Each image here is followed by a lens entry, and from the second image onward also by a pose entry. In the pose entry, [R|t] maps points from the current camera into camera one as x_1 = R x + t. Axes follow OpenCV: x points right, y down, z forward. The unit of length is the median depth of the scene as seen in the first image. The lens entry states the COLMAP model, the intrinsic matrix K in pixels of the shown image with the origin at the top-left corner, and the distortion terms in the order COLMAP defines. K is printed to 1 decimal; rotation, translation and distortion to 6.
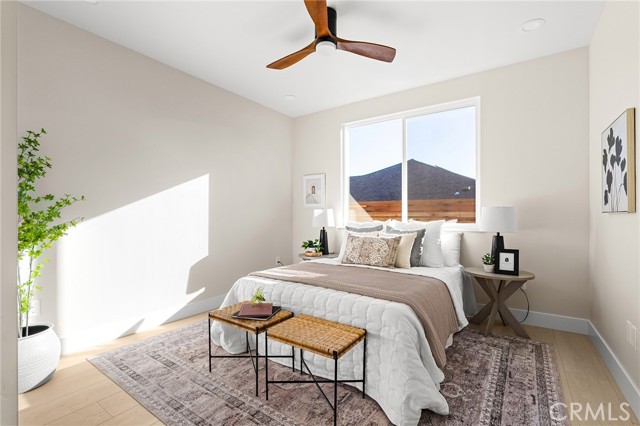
lens RADIAL K [[295.8, 0, 314.4], [0, 295.8, 213.0], [0, 0, 1]] dist [0.000409, -0.000214]
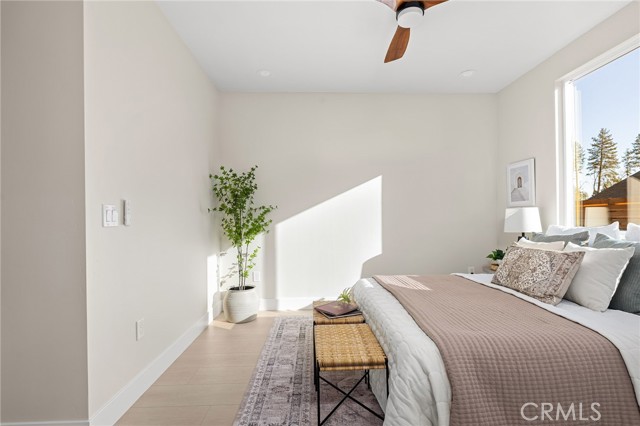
lens RADIAL K [[295.8, 0, 313.9], [0, 295.8, 217.2], [0, 0, 1]] dist [0.000409, -0.000214]
pose [[0.595714, -0.011330, -0.803116, 0.532868], [0.014834, 0.999885, -0.003103, 0.007166], [0.803059, -0.010065, 0.595814, 0.278446]]
